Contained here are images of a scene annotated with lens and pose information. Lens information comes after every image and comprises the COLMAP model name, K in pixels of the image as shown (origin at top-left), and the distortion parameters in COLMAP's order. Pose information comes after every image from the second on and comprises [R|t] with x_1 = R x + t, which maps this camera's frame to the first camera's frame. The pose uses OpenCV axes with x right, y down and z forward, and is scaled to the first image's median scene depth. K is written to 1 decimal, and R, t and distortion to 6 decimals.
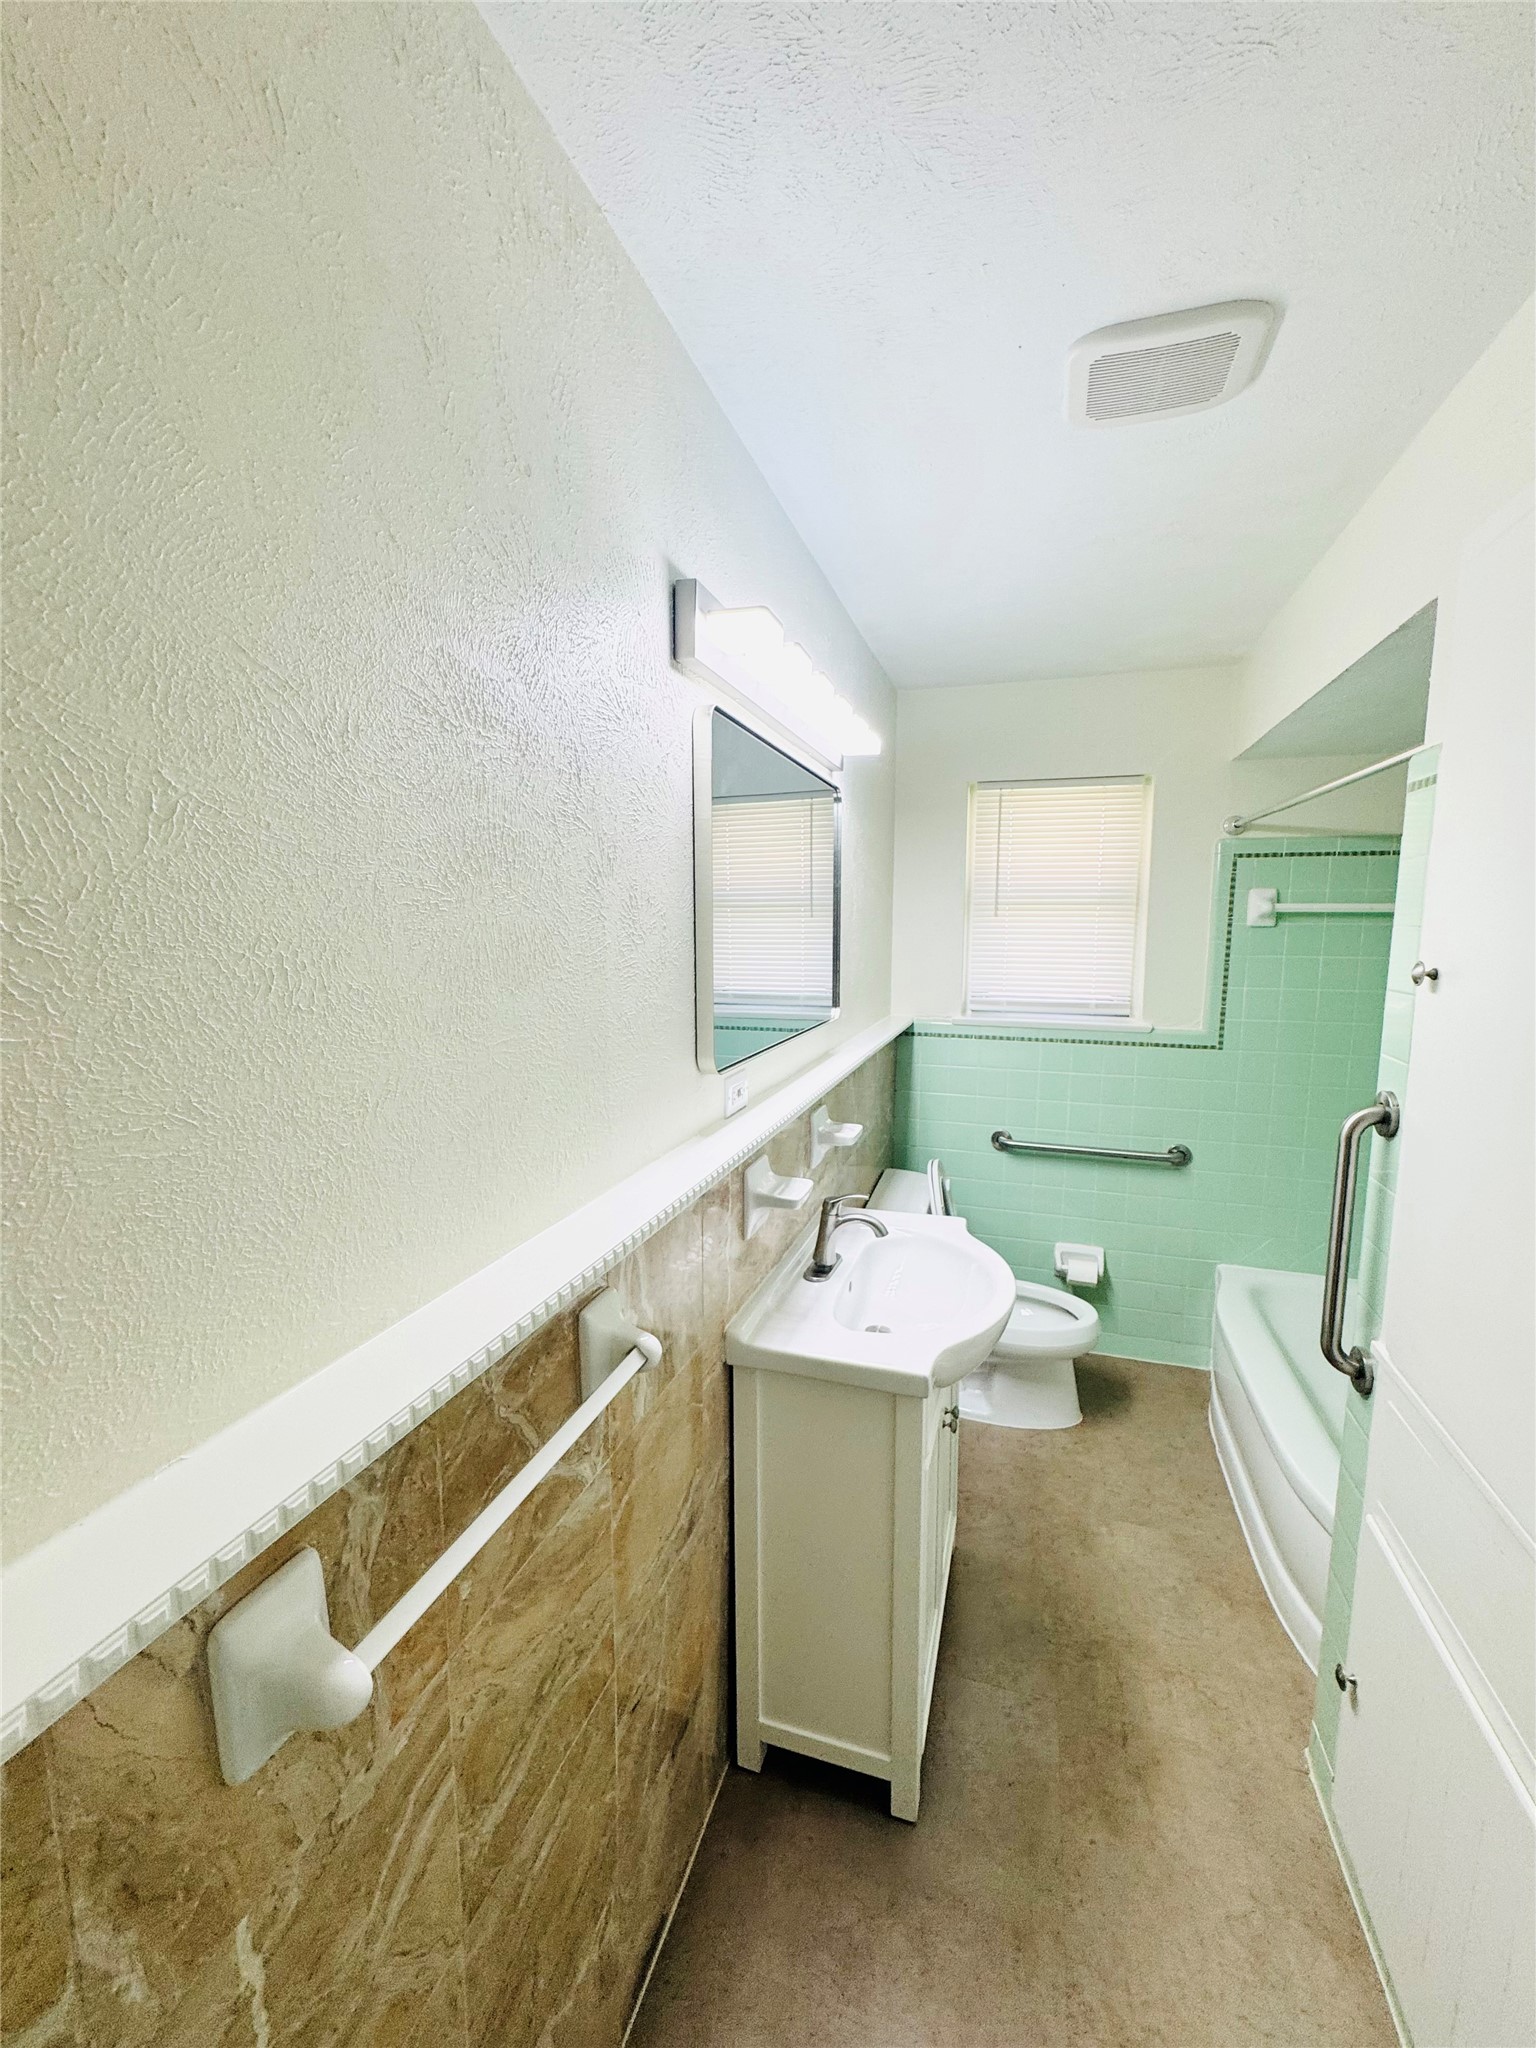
lens RADIAL K [[818.8, 0, 769.6], [0, 818.8, 1022.0], [0, 0, 1]] dist [-0.001429, 0.000755]
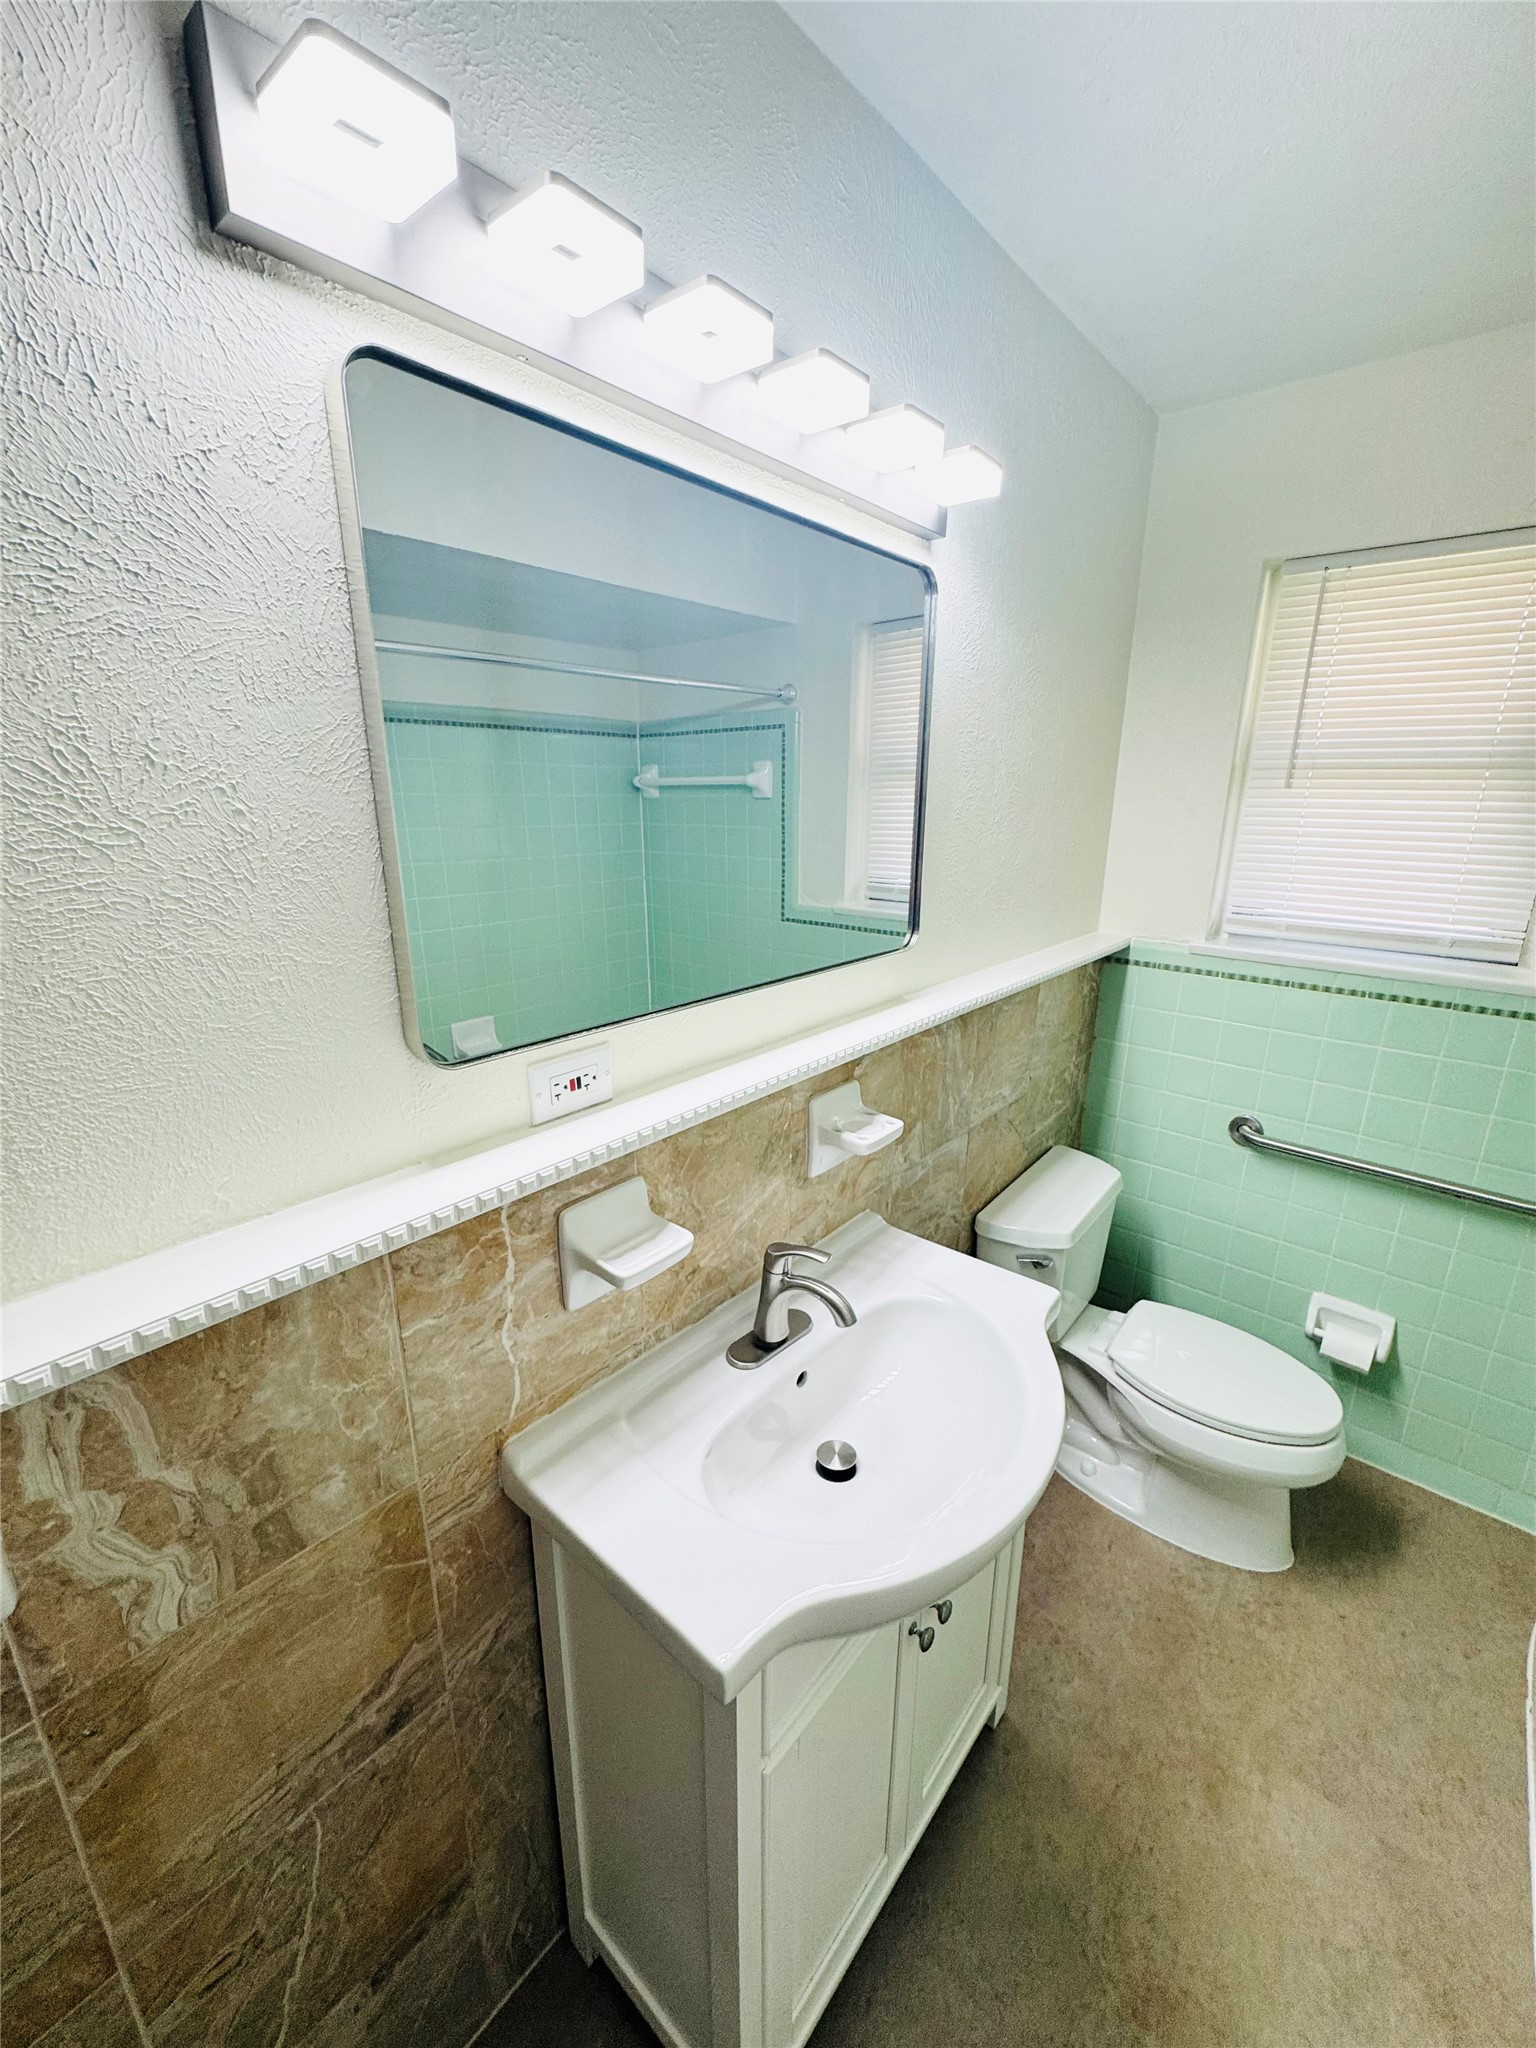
lens RADIAL K [[818.8, 0, 776.2], [0, 818.8, 1021.8], [0, 0, 1]] dist [-0.001429, 0.000755]
pose [[0.923964, 0.111791, -0.365777, 0.183399], [-0.053371, 0.984660, 0.166119, -0.039523], [0.378737, -0.133966, 0.915757, 0.281543]]
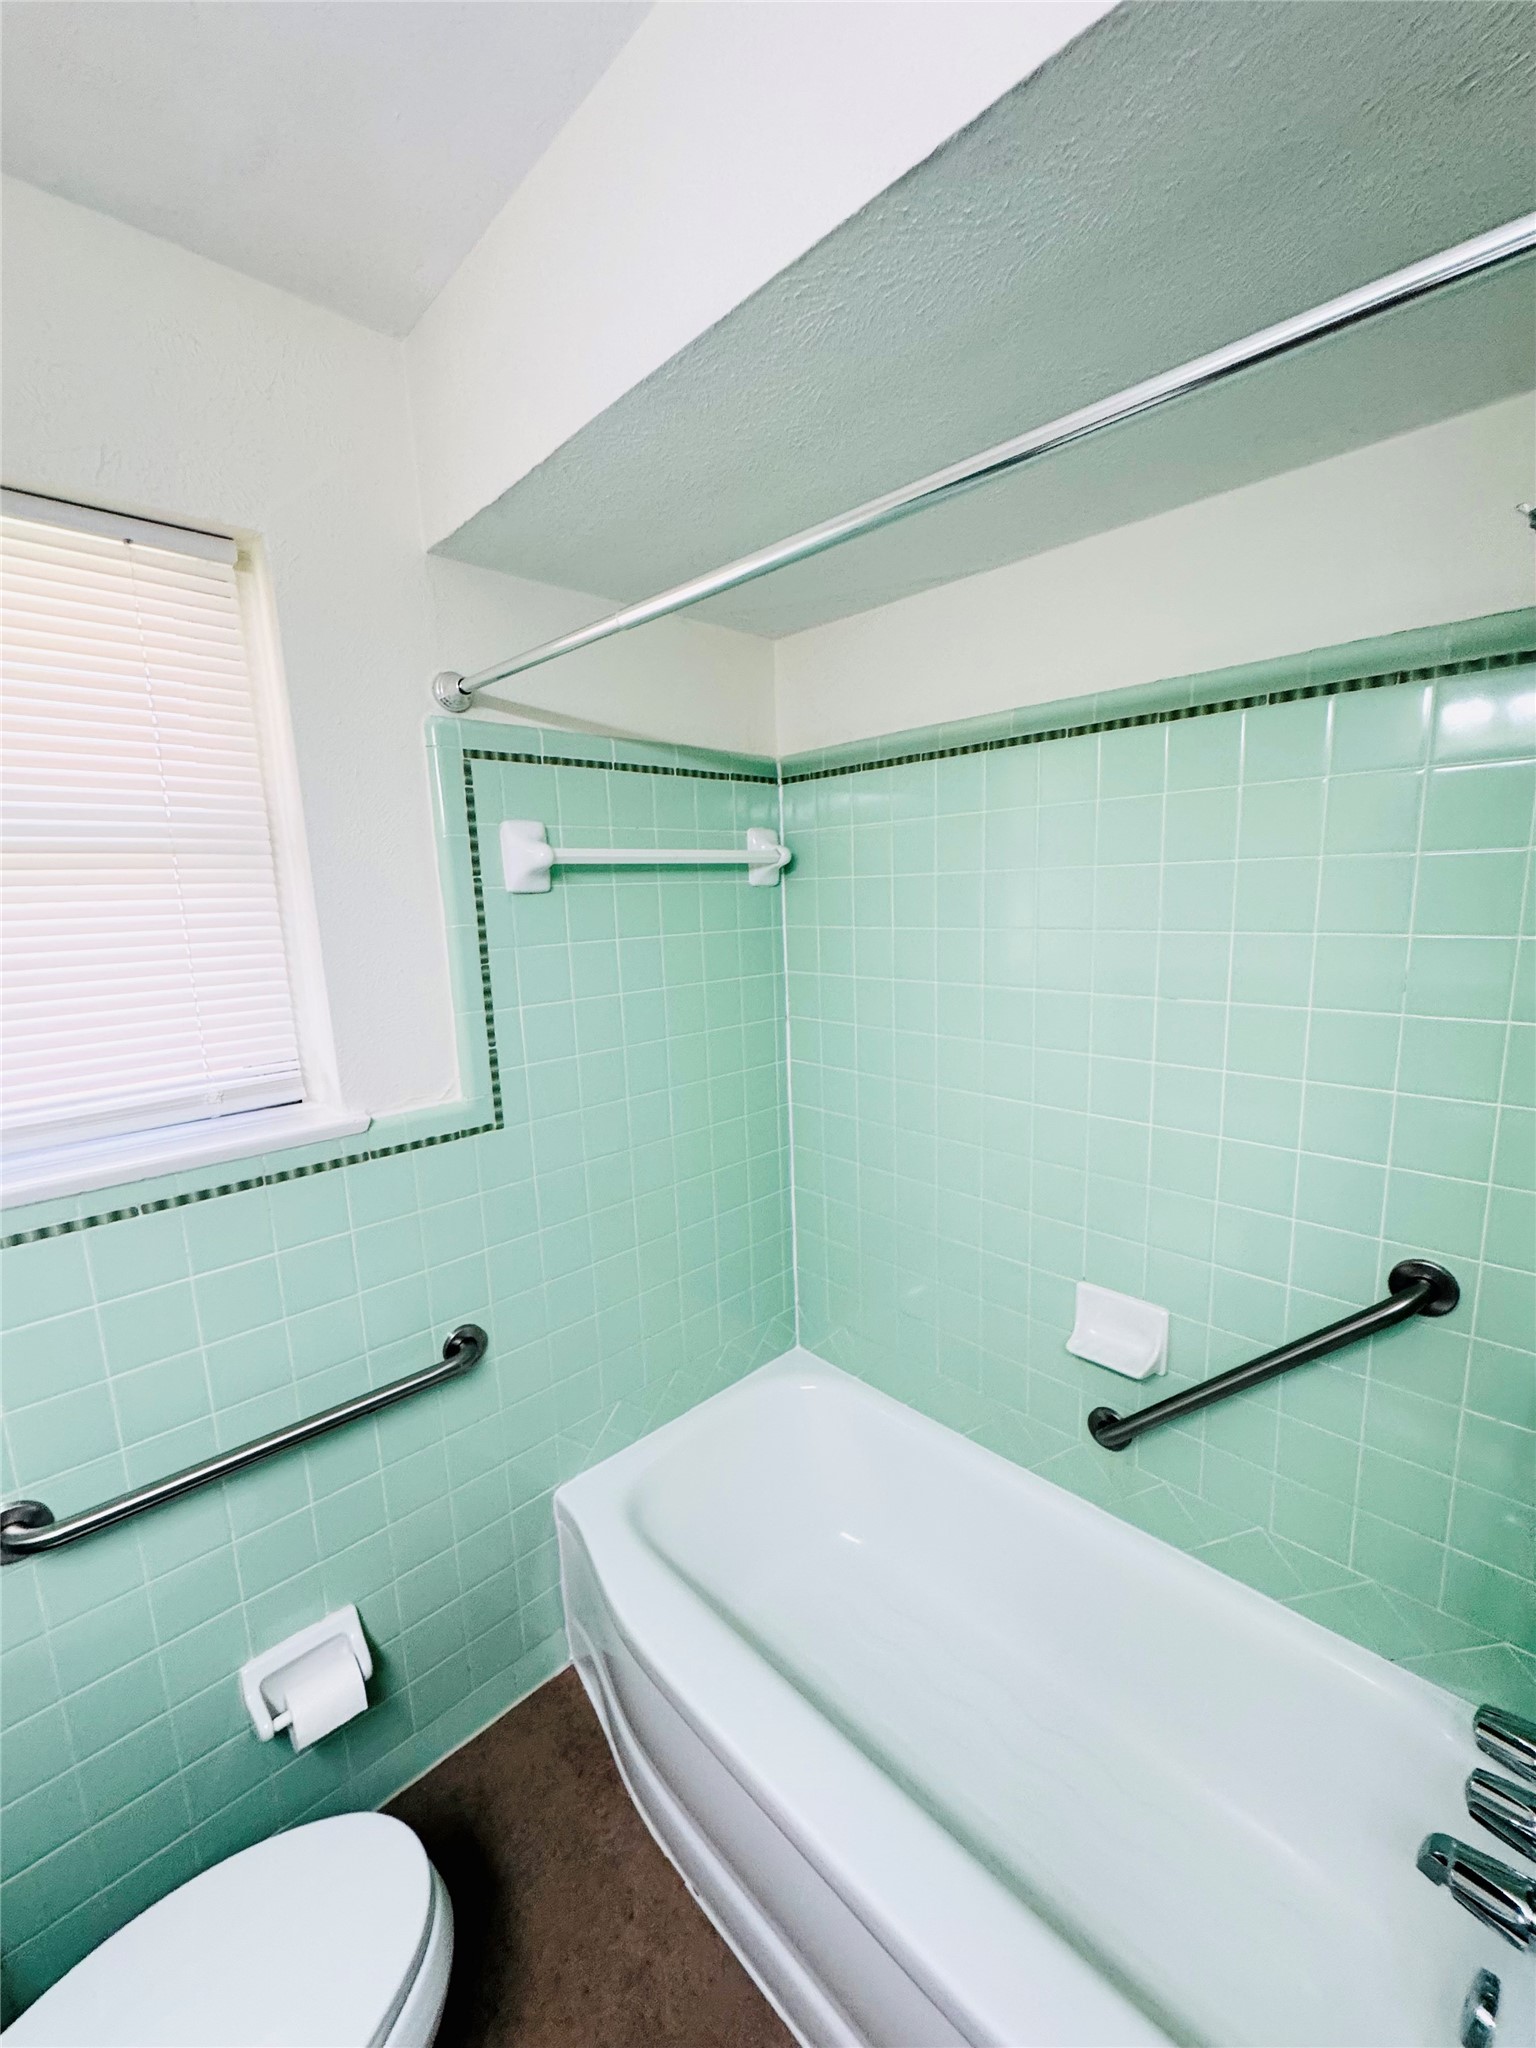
lens RADIAL K [[818.8, 0, 775.3], [0, 818.8, 1023.9], [0, 0, 1]] dist [-0.001429, 0.000755]
pose [[0.473176, -0.168017, 0.864797, 0.194580], [0.144883, 0.983120, 0.111732, -0.067950], [-0.868972, 0.072425, 0.489532, 0.599344]]
